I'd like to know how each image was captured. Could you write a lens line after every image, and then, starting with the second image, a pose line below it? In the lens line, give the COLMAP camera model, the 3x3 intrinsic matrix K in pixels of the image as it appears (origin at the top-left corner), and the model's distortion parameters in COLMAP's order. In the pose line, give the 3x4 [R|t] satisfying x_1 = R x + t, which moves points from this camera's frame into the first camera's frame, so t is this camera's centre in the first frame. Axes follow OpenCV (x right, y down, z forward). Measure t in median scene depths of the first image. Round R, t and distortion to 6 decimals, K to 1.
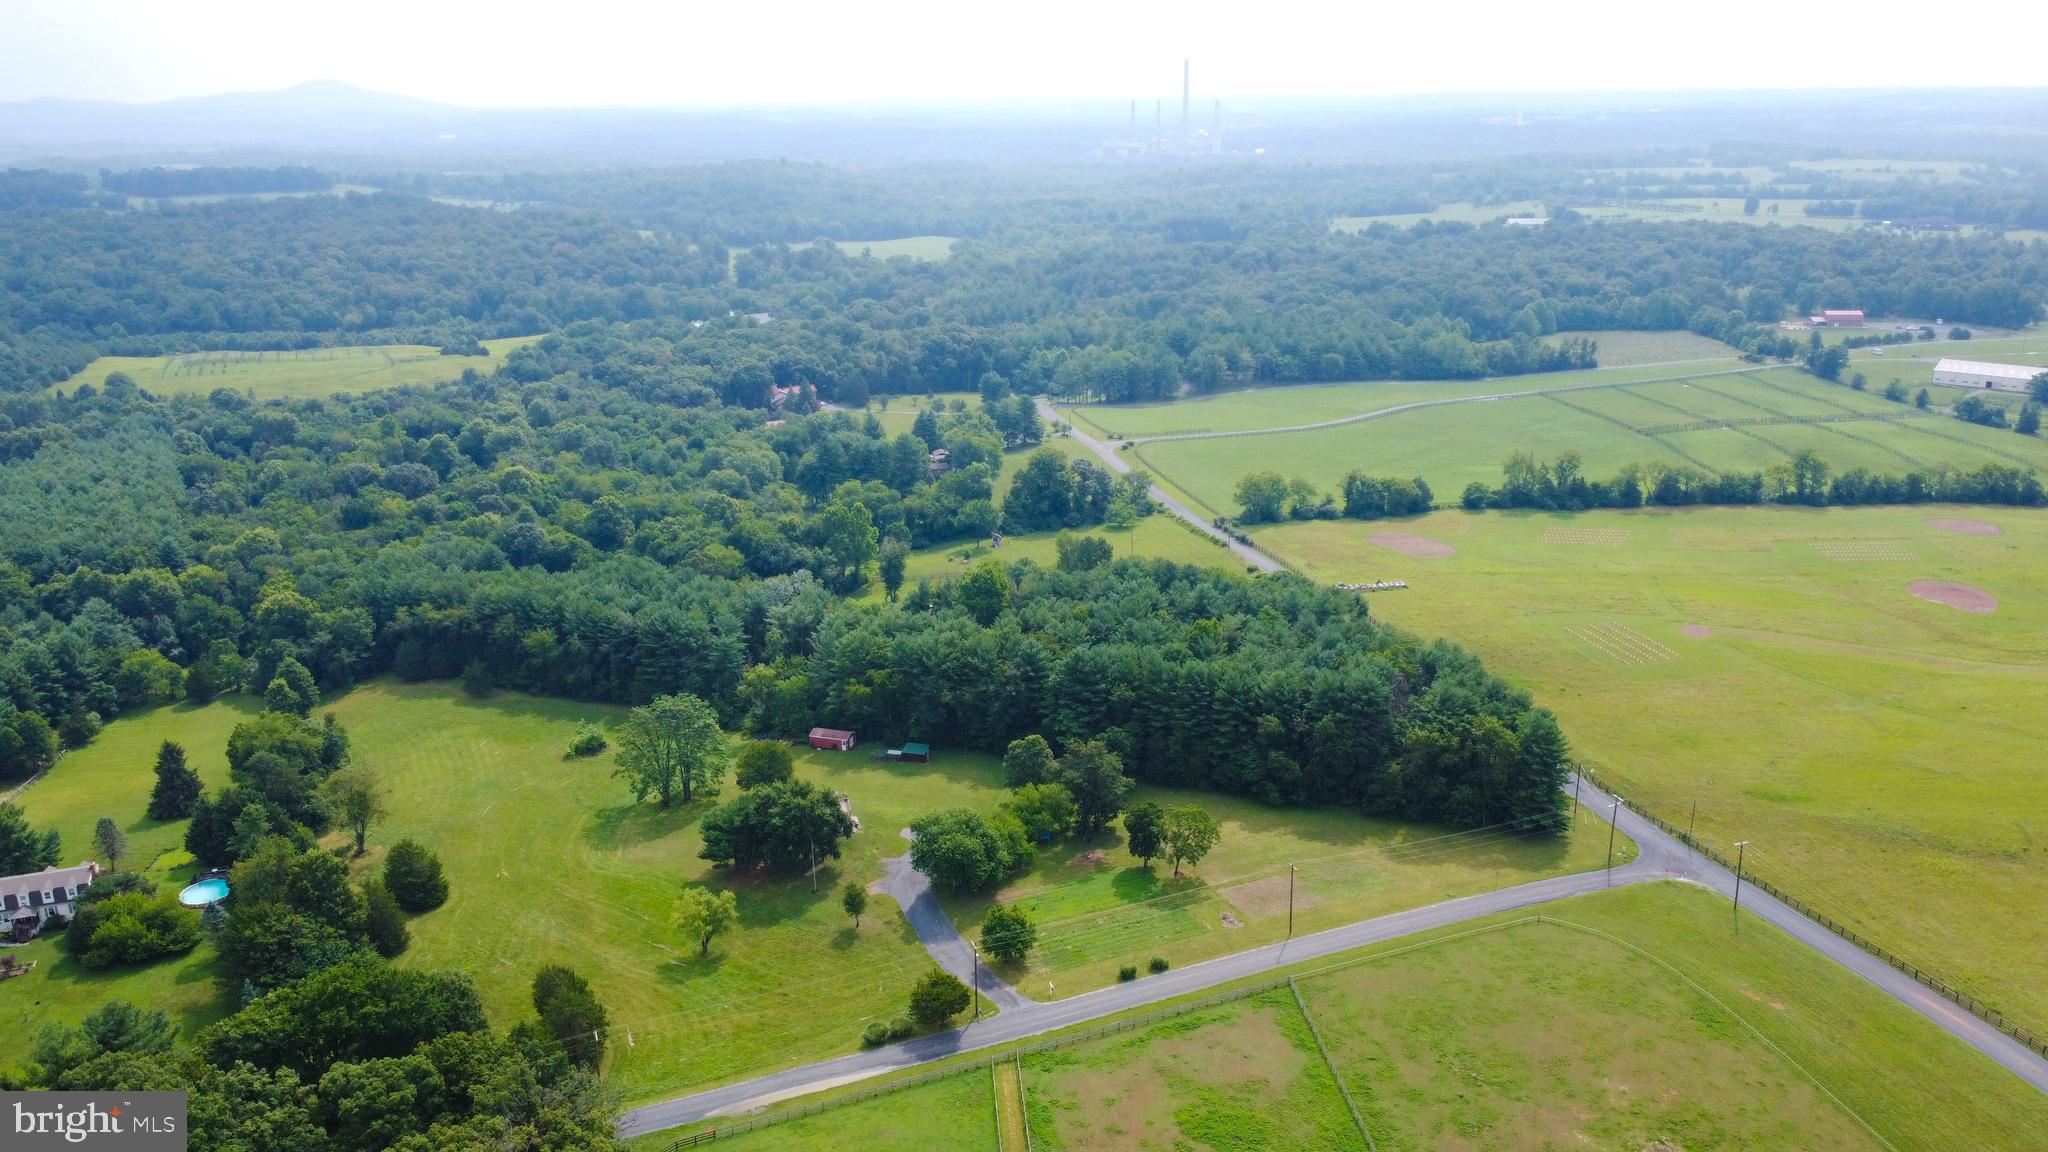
lens RADIAL K [[1543.6, 0, 1026.9], [0, 1543.6, 574.4], [0, 0, 1]] dist [0.004263, -0.003747]
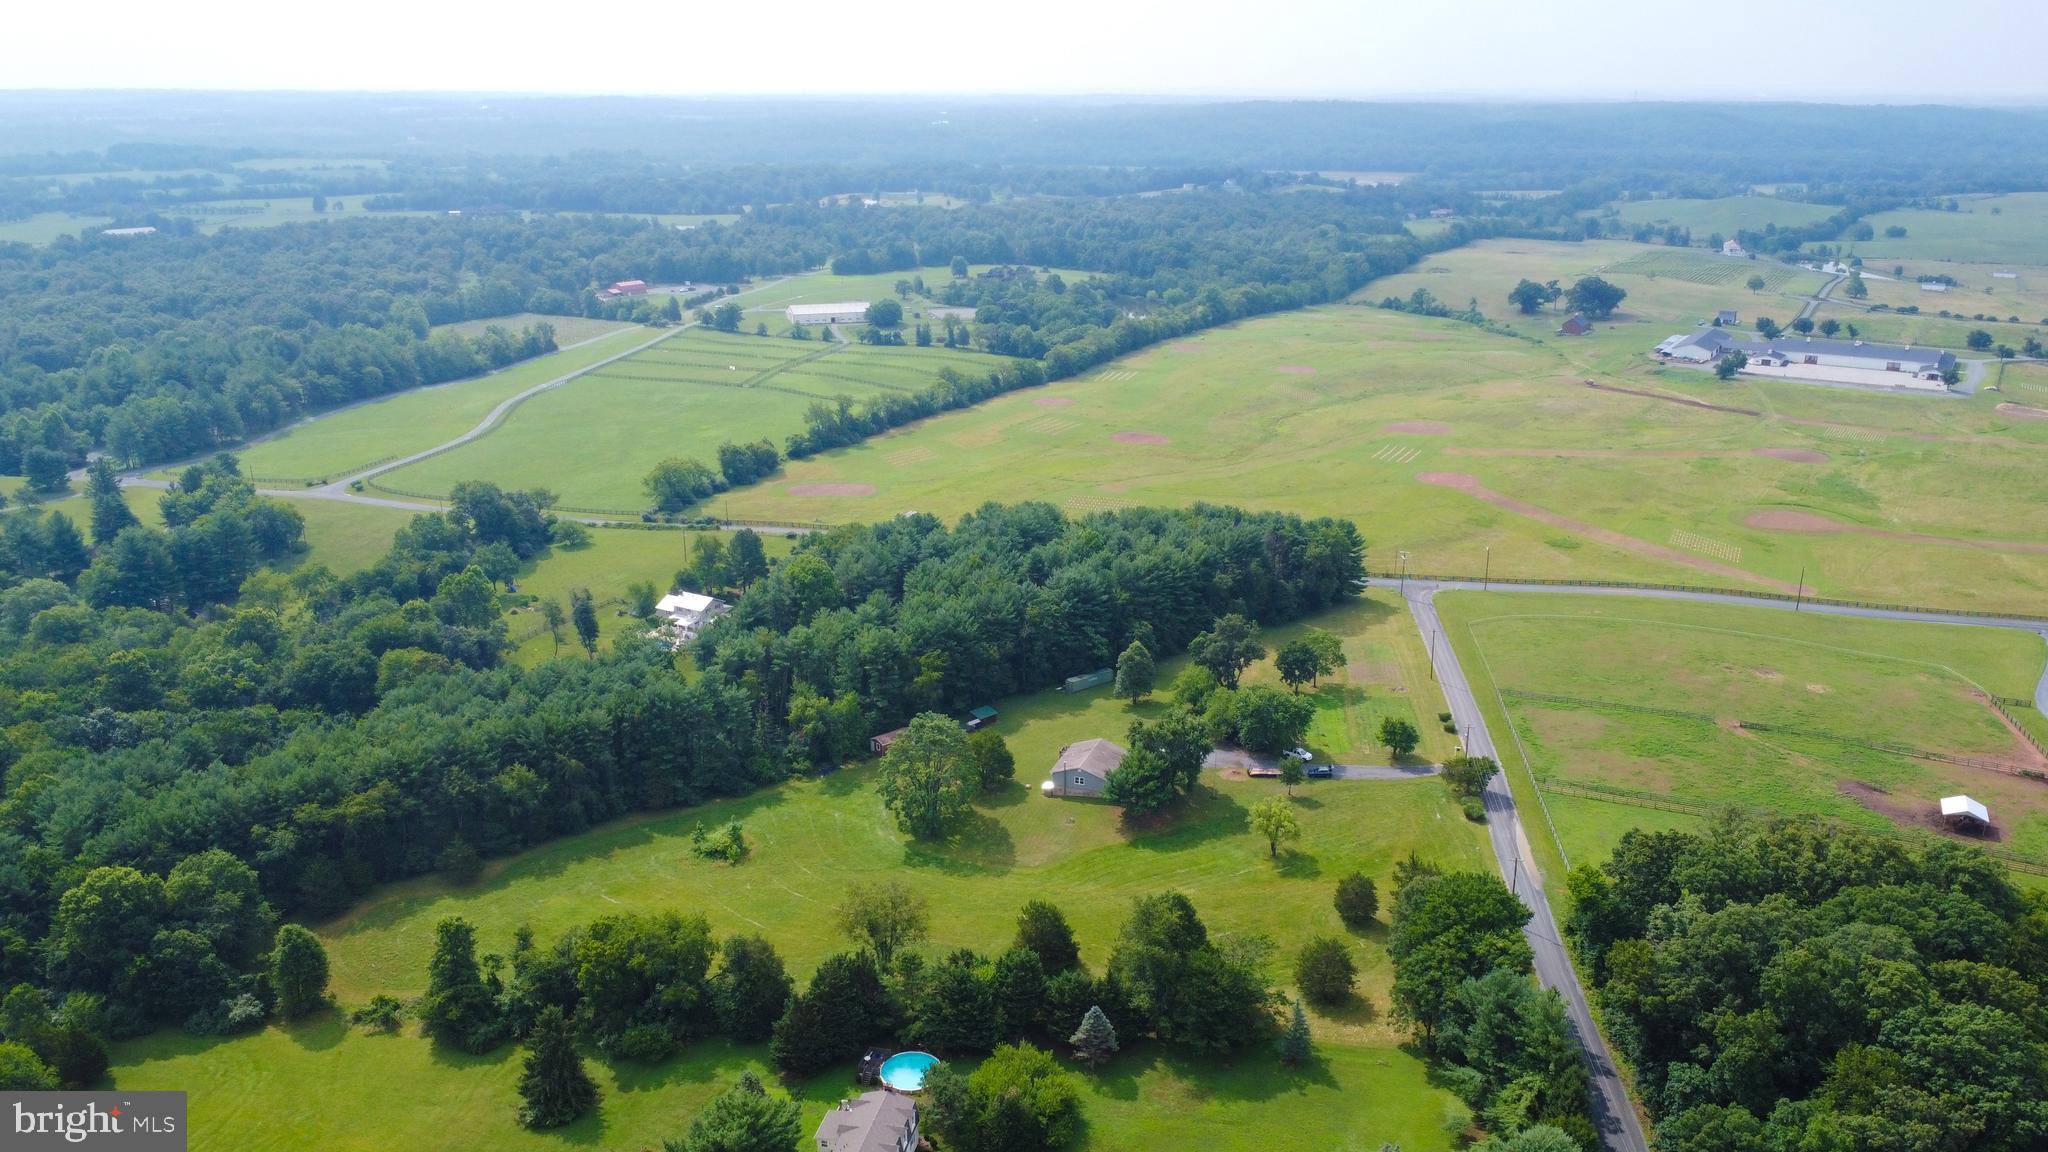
lens RADIAL K [[1543.6, 0, 1030.5], [0, 1543.6, 583.1], [0, 0, 1]] dist [0.004263, -0.003747]
pose [[0.513203, -0.250739, 0.820825, -0.712213], [0.248121, 0.958881, 0.137778, -0.085215], [-0.821619, 0.132956, 0.554314, 0.311549]]
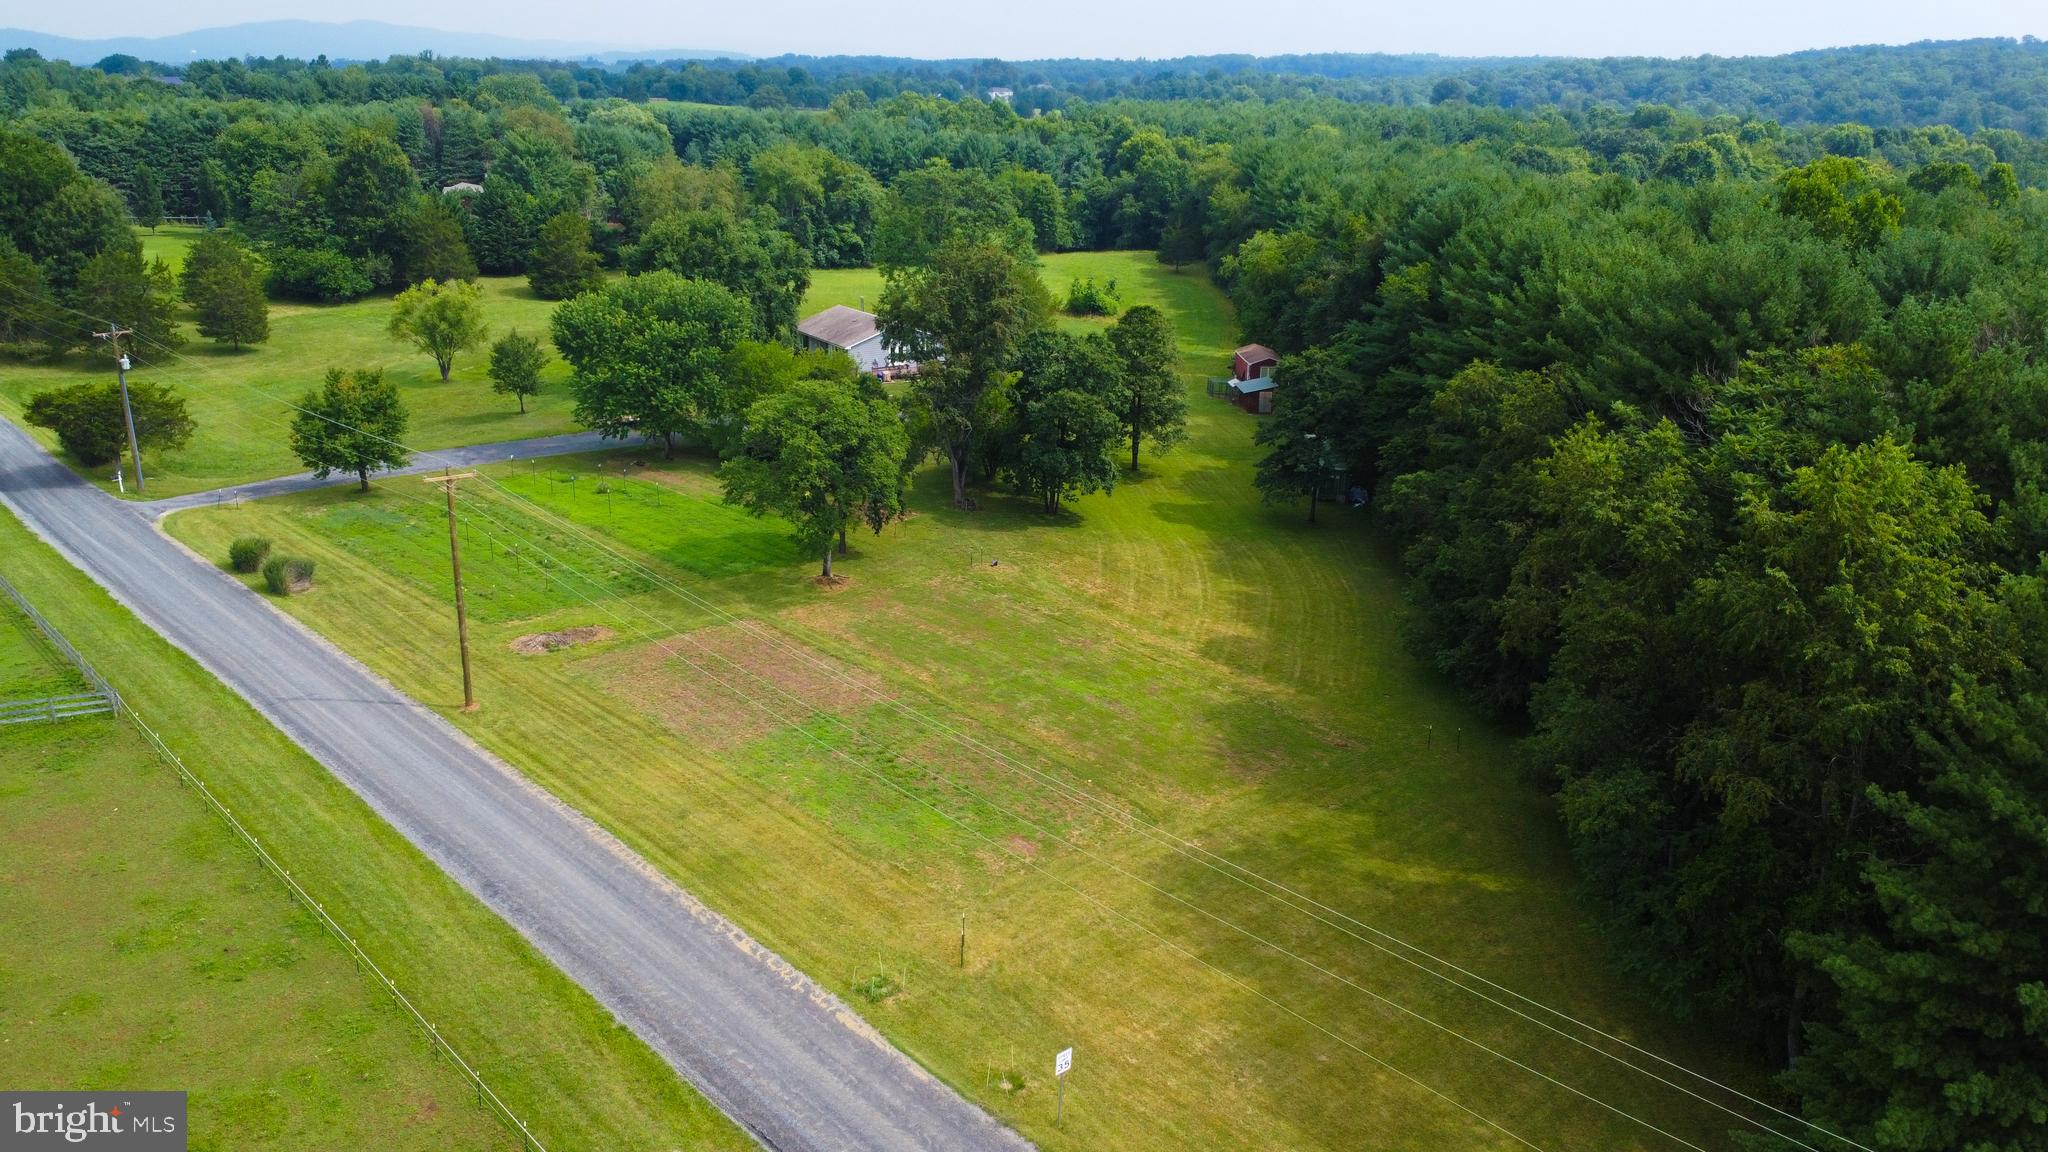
lens RADIAL K [[1543.6, 0, 1026.7], [0, 1543.6, 575.3], [0, 0, 1]] dist [0.004263, -0.003747]
pose [[0.345256, 0.315083, -0.884037, 0.290638], [-0.292264, 0.931217, 0.217756, 0.066928], [0.891841, 0.183190, 0.413596, 0.594871]]
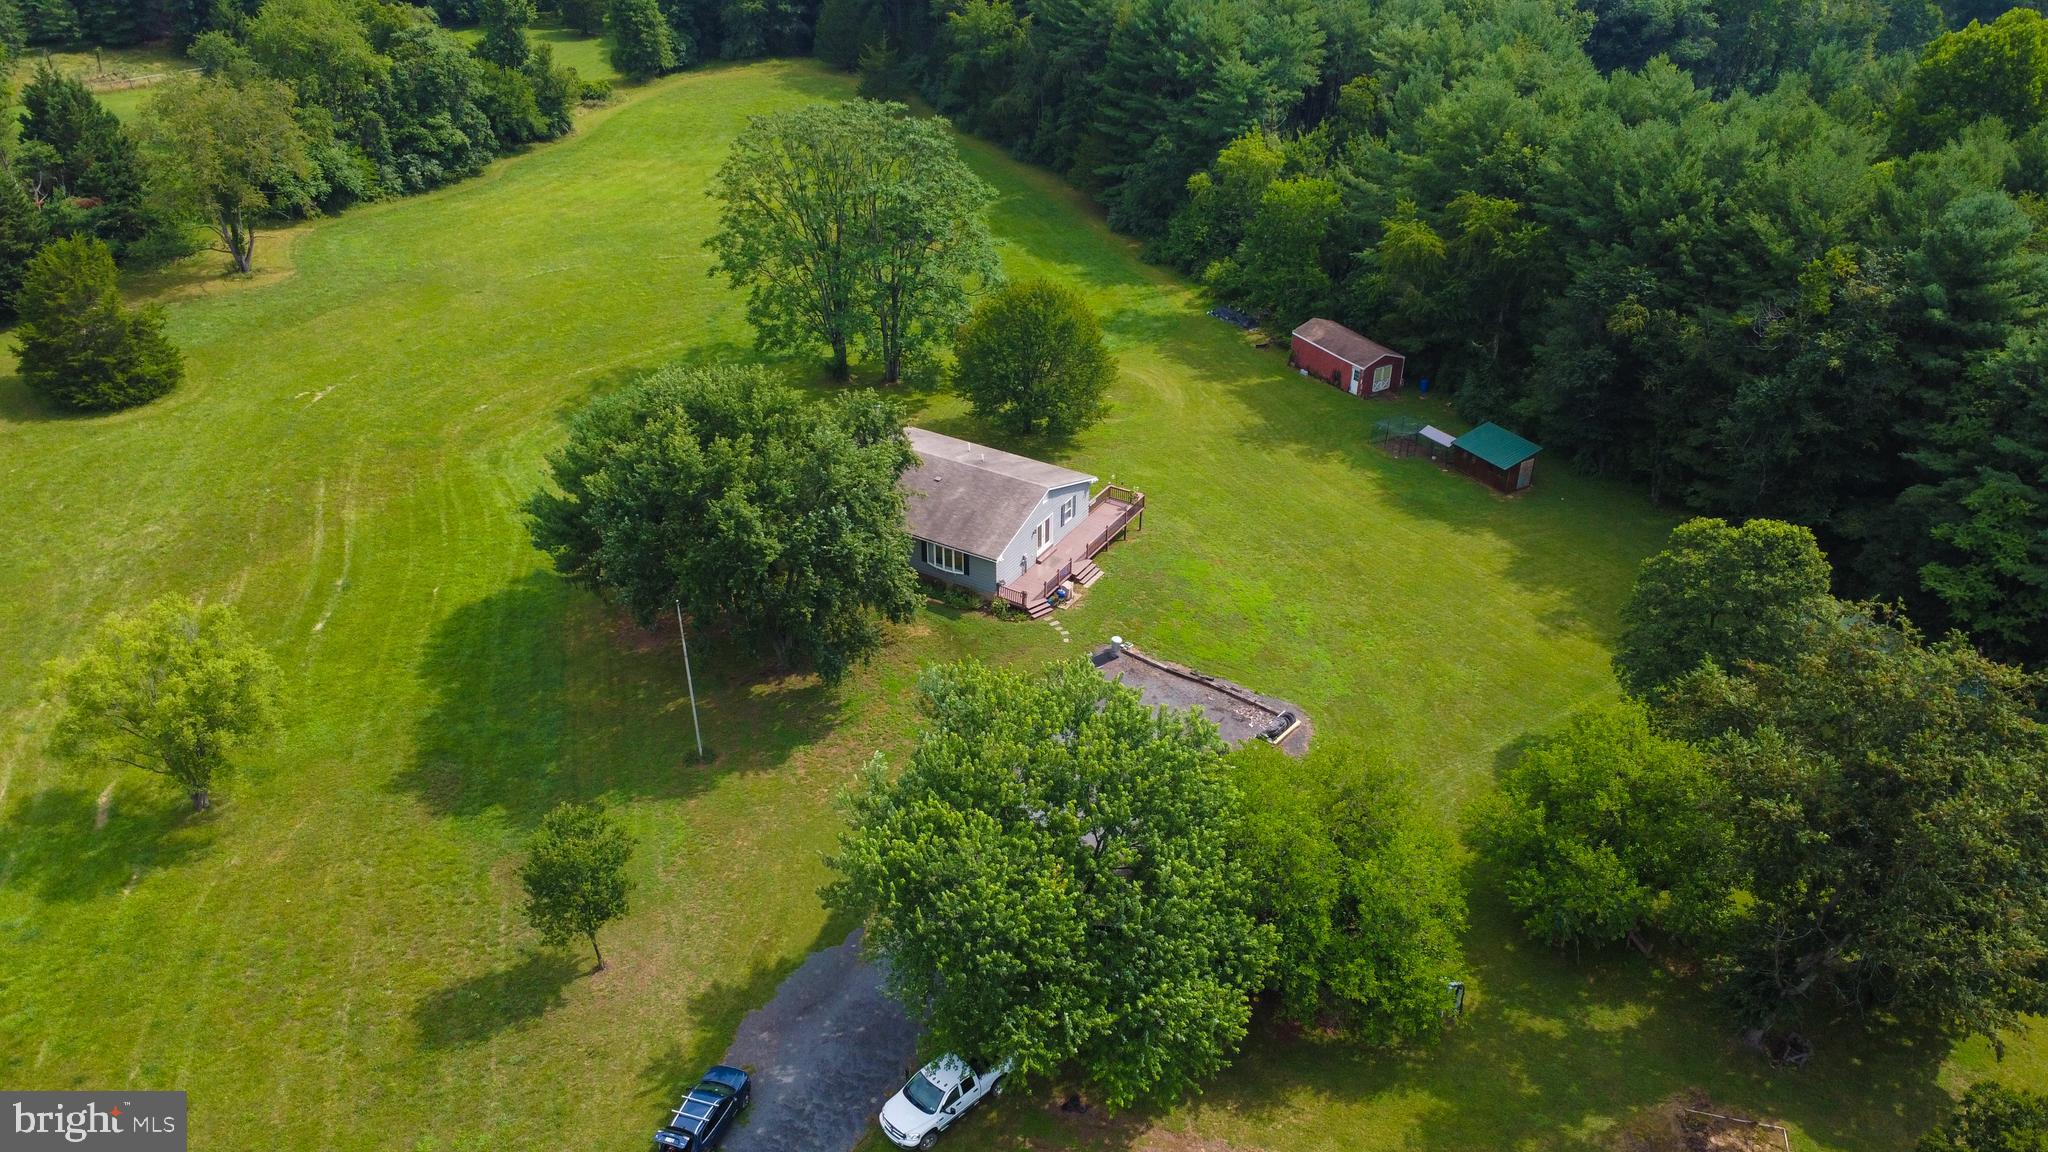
lens RADIAL K [[1543.6, 0, 1028.1], [0, 1543.6, 581.1], [0, 0, 1]] dist [0.004263, -0.003747]
pose [[0.746428, 0.365062, -0.556395, 0.041103], [-0.215317, 0.923612, 0.317144, 0.043994], [0.629670, -0.116924, 0.768013, 0.539050]]
